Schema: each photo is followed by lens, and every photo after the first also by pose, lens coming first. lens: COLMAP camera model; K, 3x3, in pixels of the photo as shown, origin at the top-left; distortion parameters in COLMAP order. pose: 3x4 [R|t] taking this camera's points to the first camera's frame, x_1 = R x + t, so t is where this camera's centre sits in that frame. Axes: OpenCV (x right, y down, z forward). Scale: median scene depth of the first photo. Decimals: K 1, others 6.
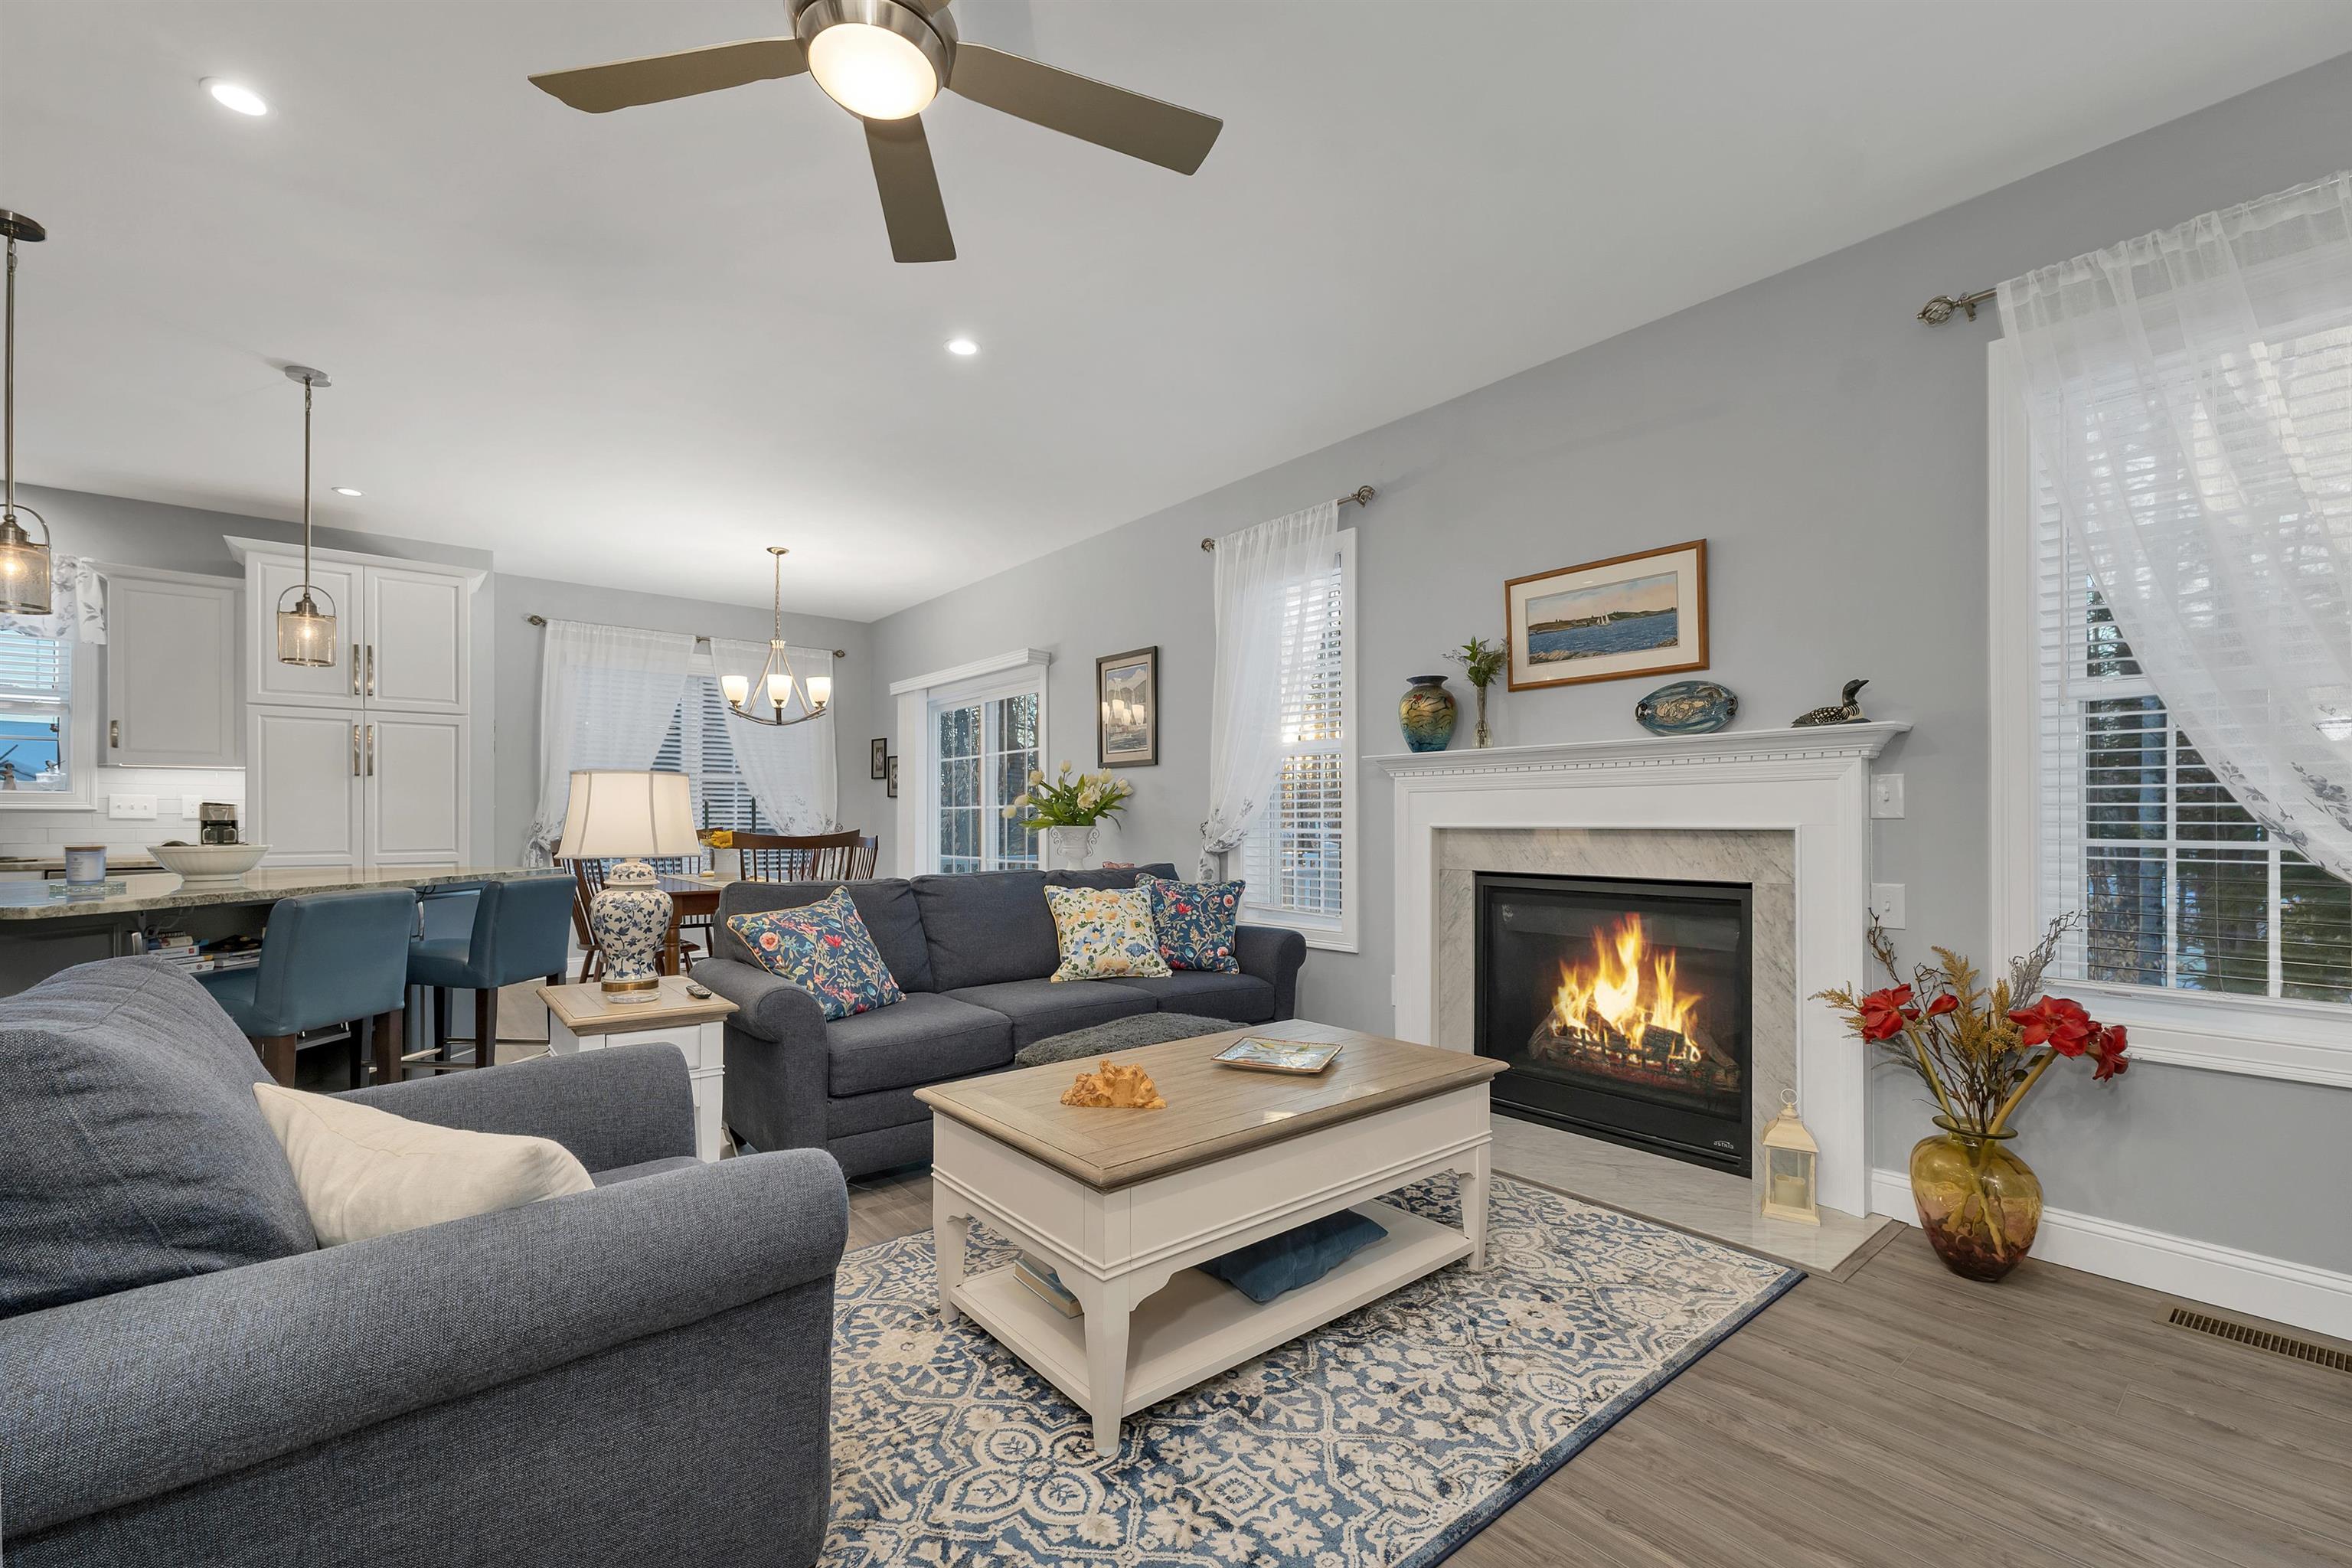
lens RADIAL K [[984.1, 0, 1194.8], [0, 984.1, 820.3], [0, 0, 1]] dist [0.002485, 0.000444]
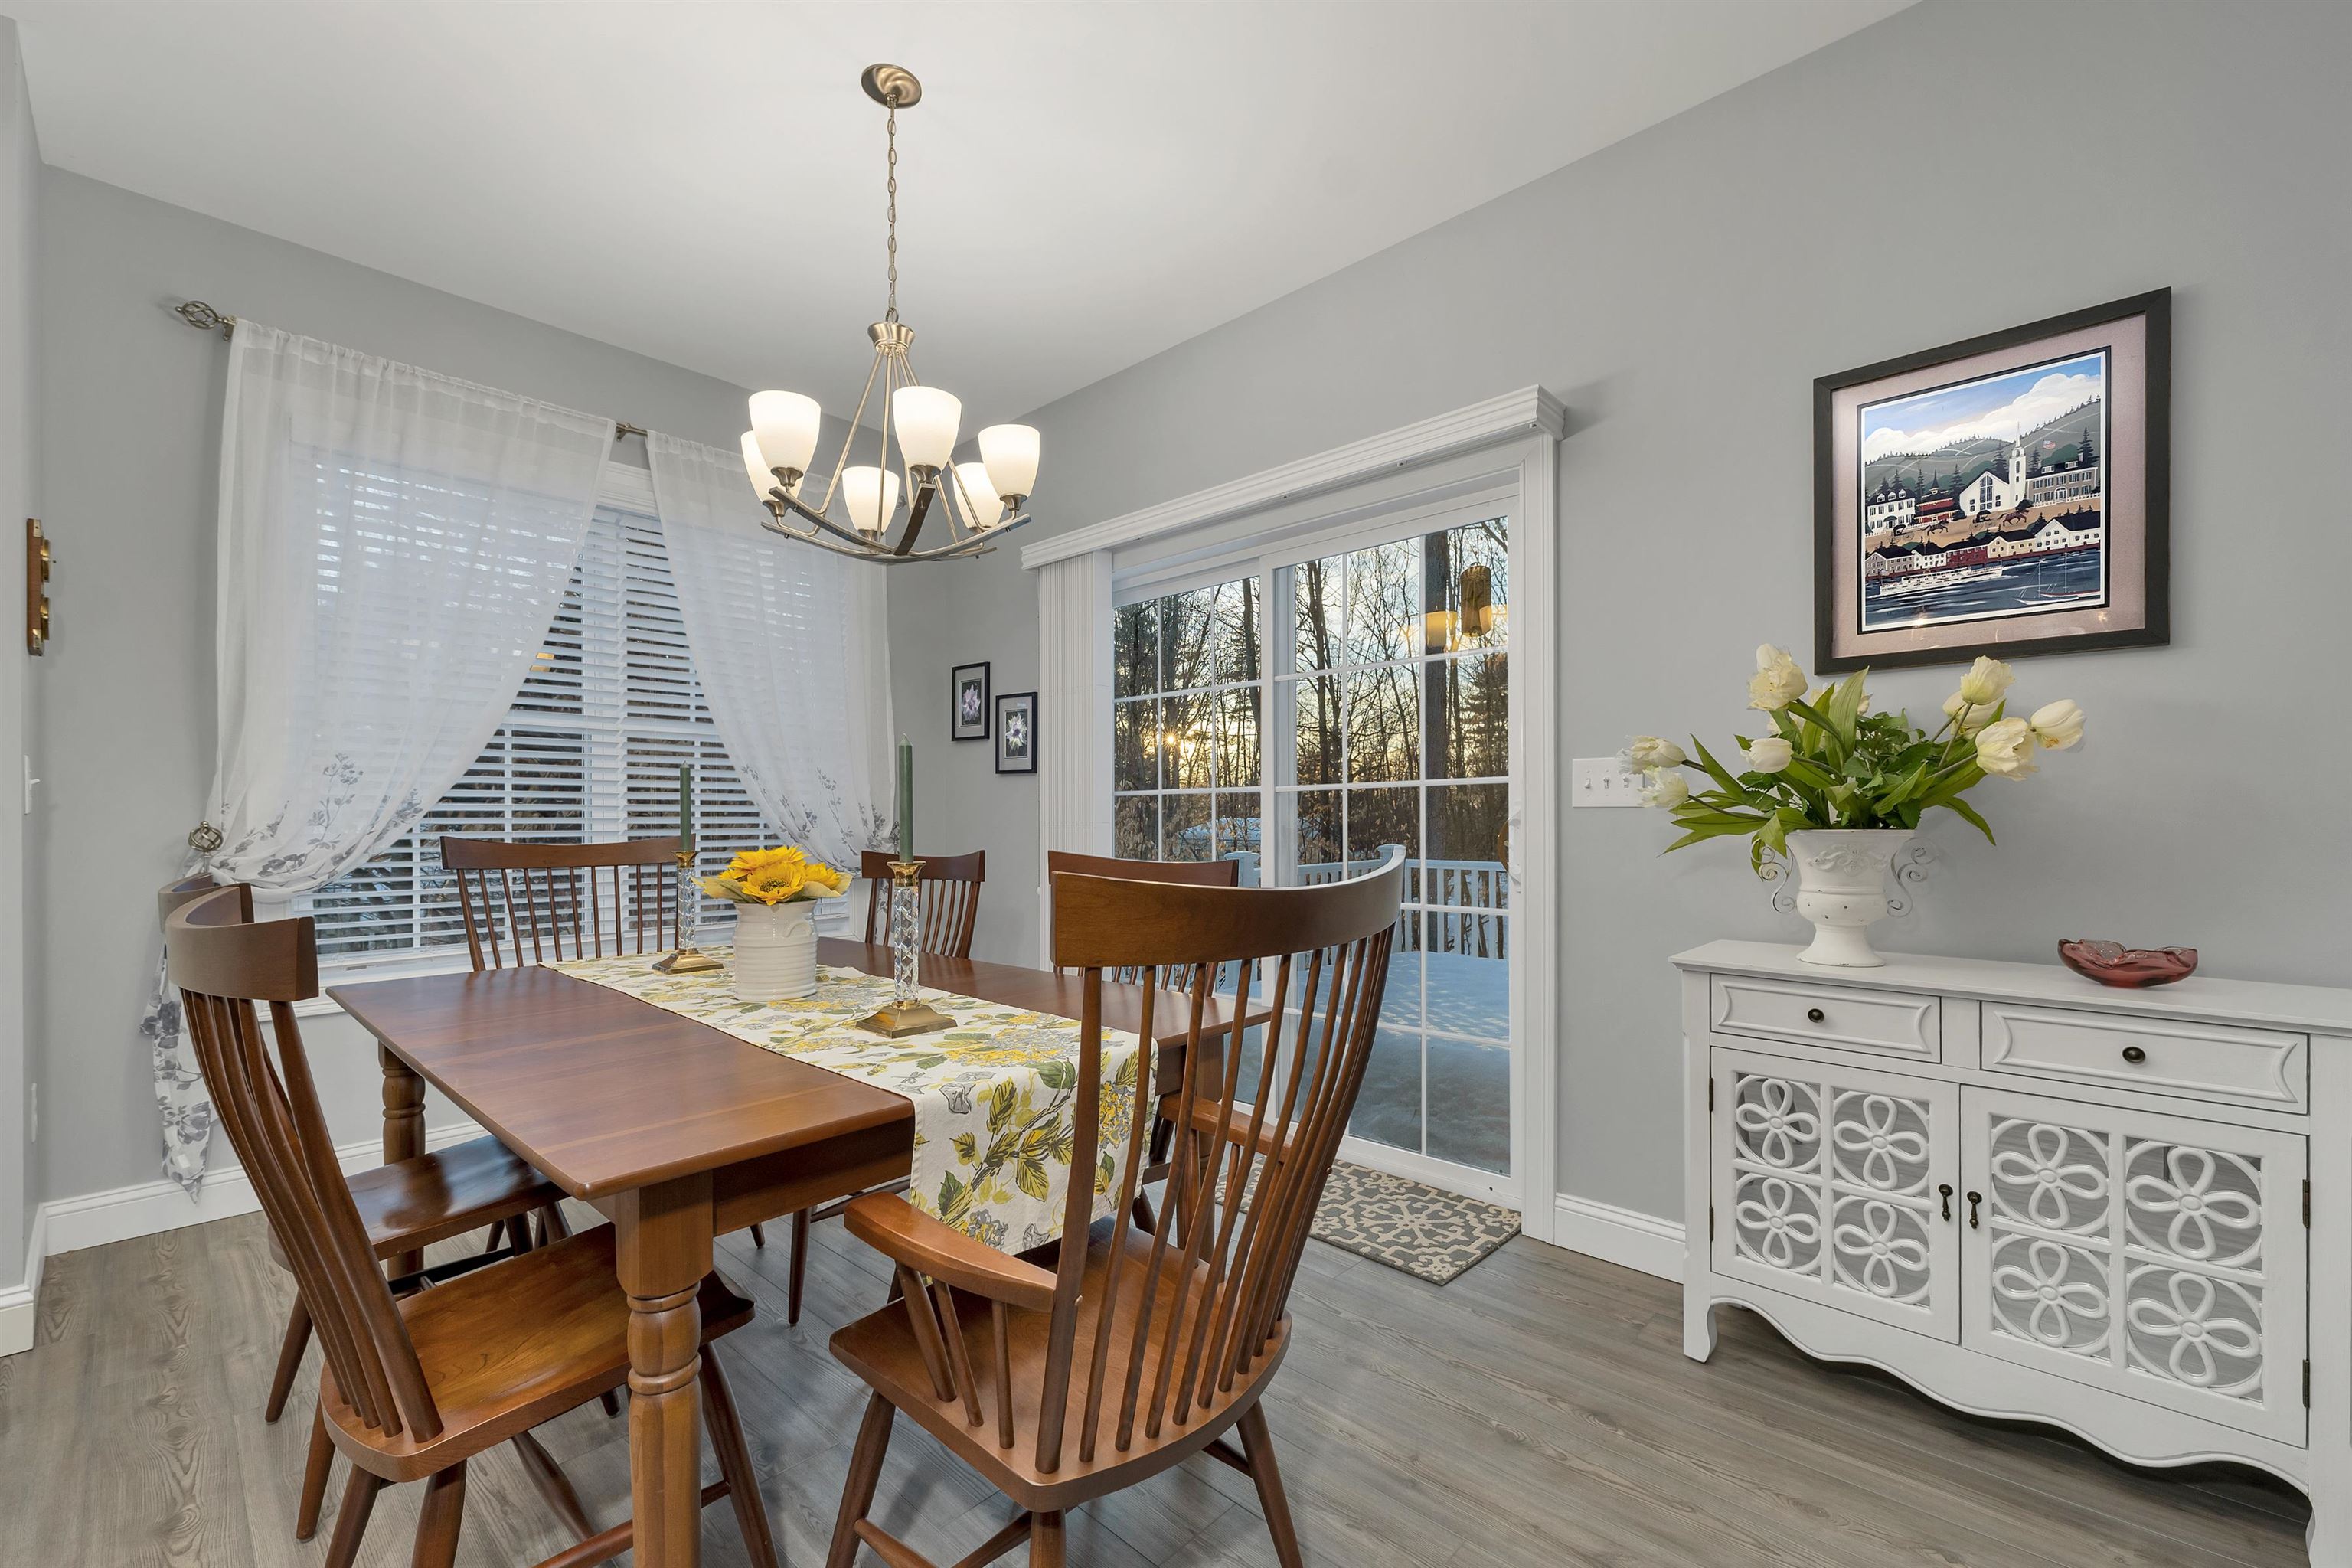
lens RADIAL K [[984.1, 0, 1203.0], [0, 984.1, 816.1], [0, 0, 1]] dist [0.002485, 0.000444]
pose [[0.991057, -0.008657, 0.133155, -0.537212], [0.008713, 0.999962, 0.000161, 0.001077], [-0.133152, 0.001000, 0.991095, 0.916682]]
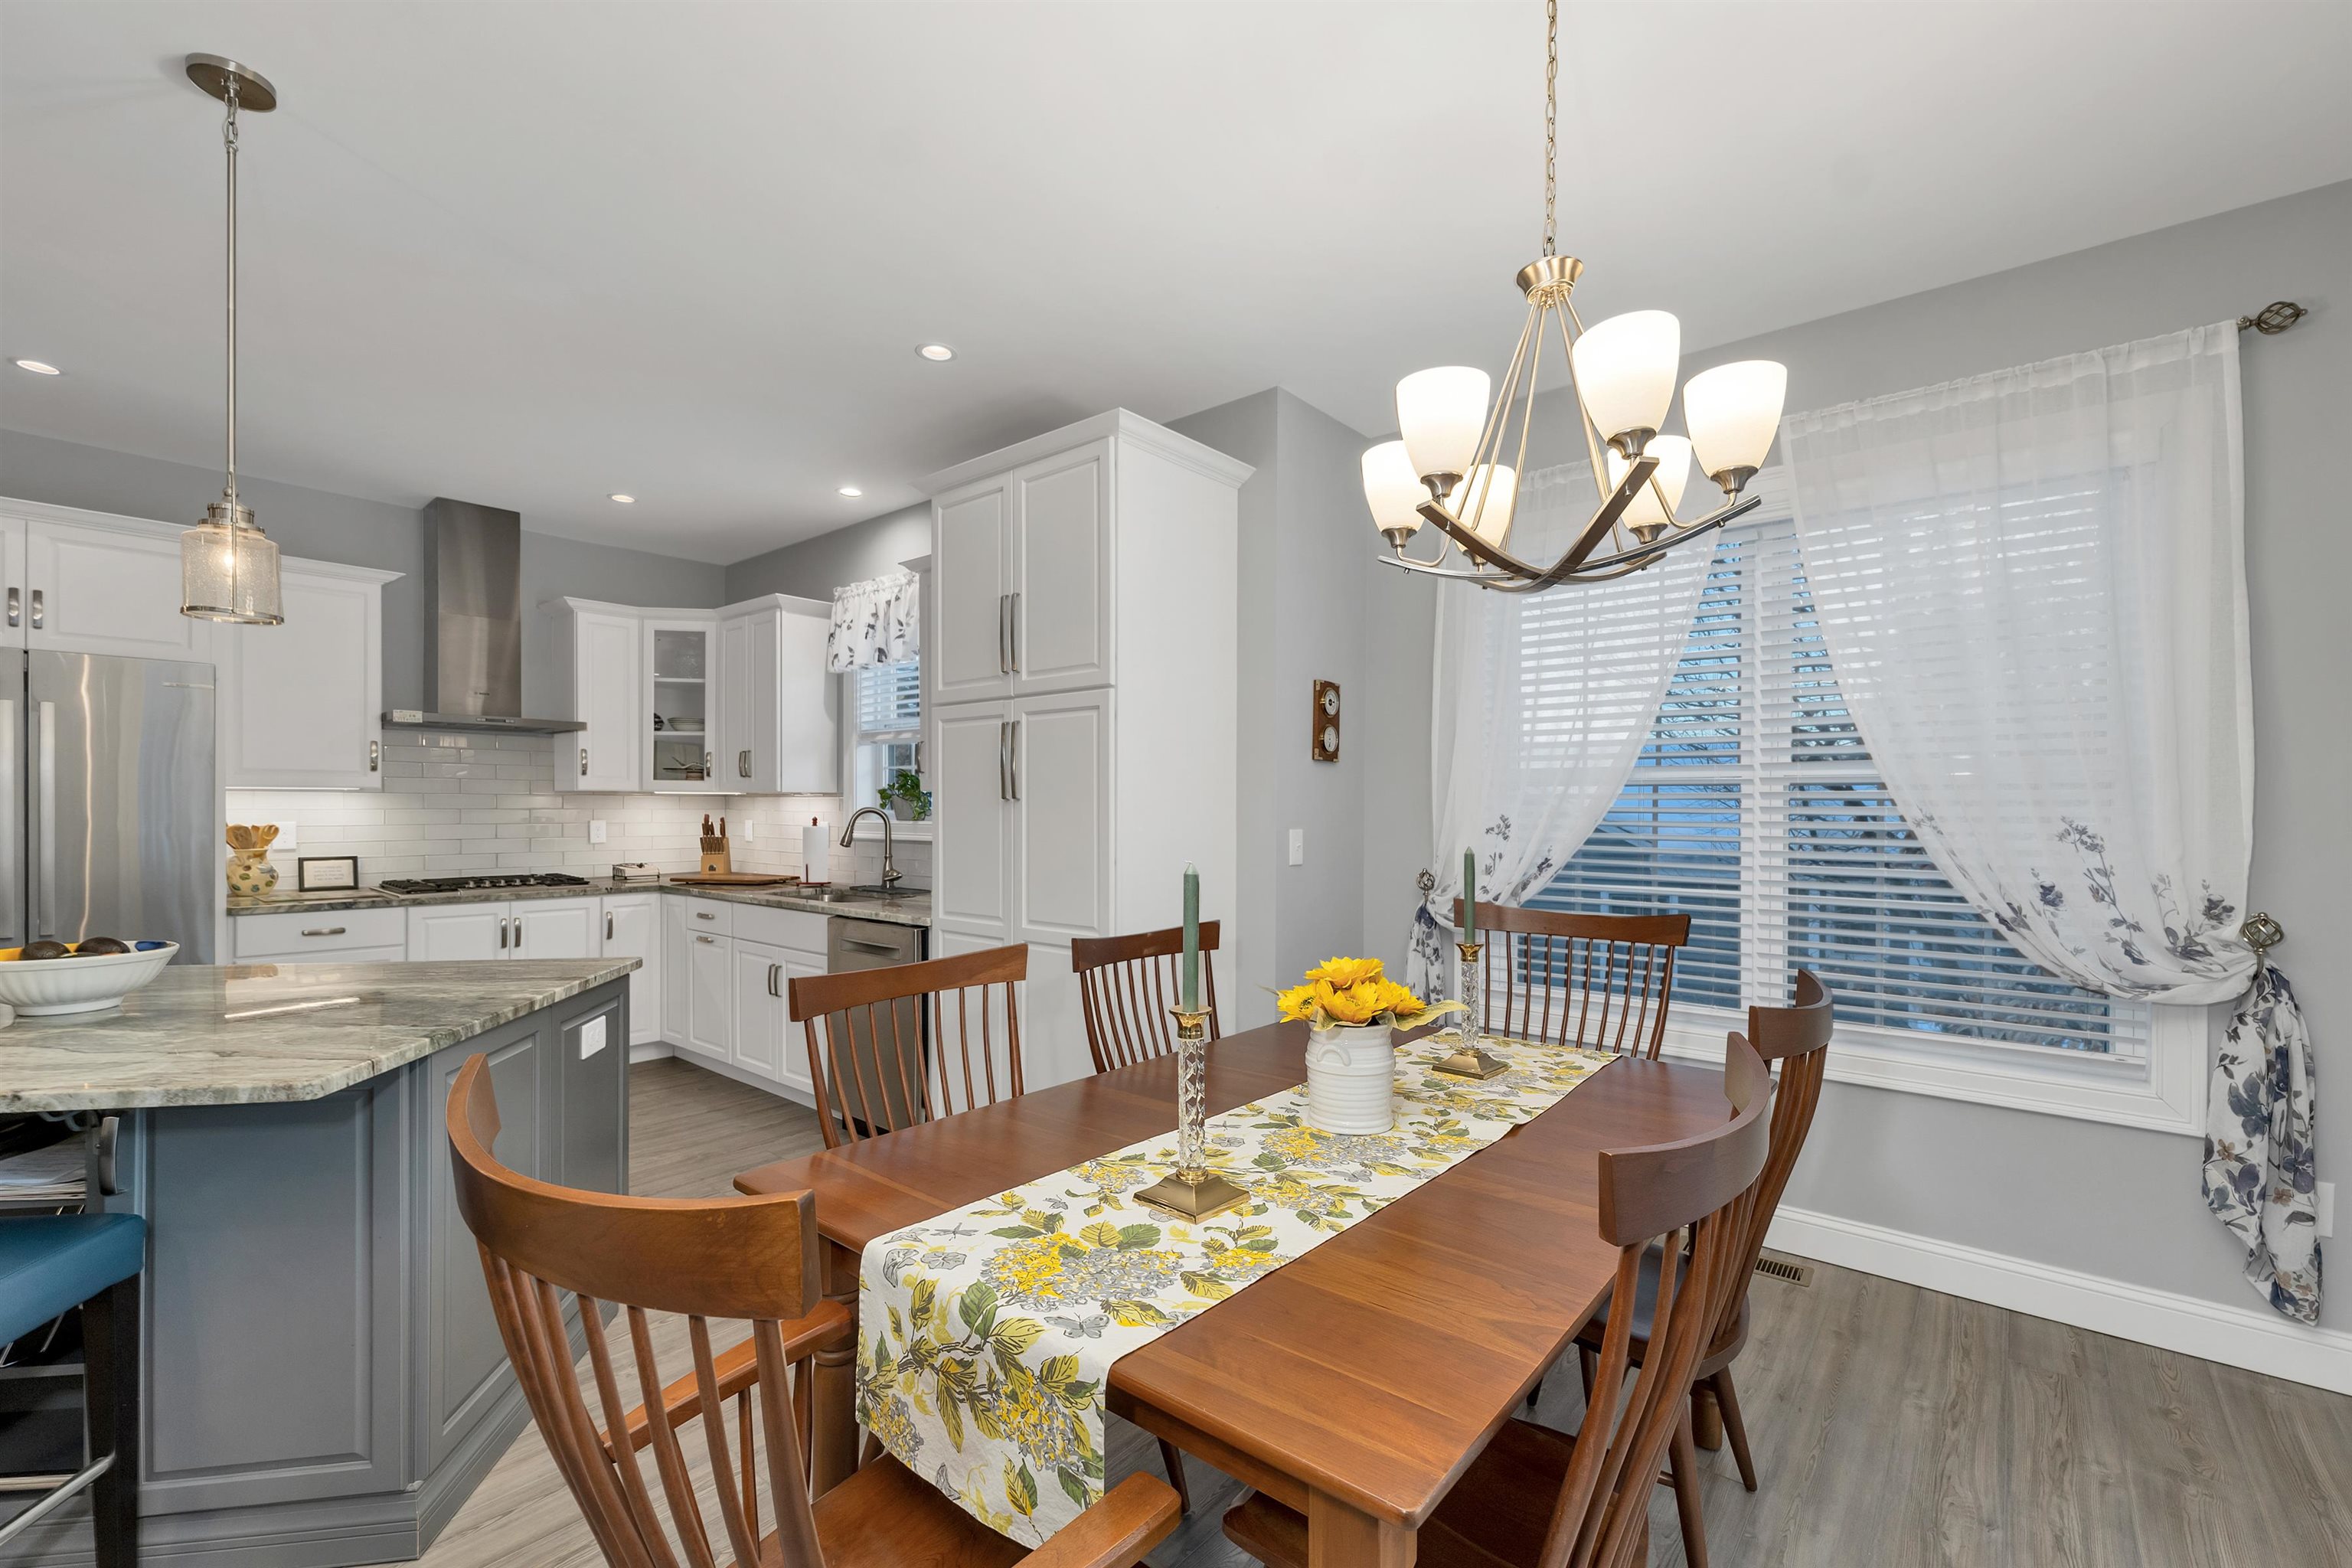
lens RADIAL K [[984.1, 0, 1174.1], [0, 984.1, 805.8], [0, 0, 1]] dist [0.002485, 0.000444]
pose [[0.164582, 0.000458, -0.986363, -0.258790], [-0.001591, 0.999999, 0.000199, -0.054471], [0.986362, 0.001537, 0.164583, 1.265570]]
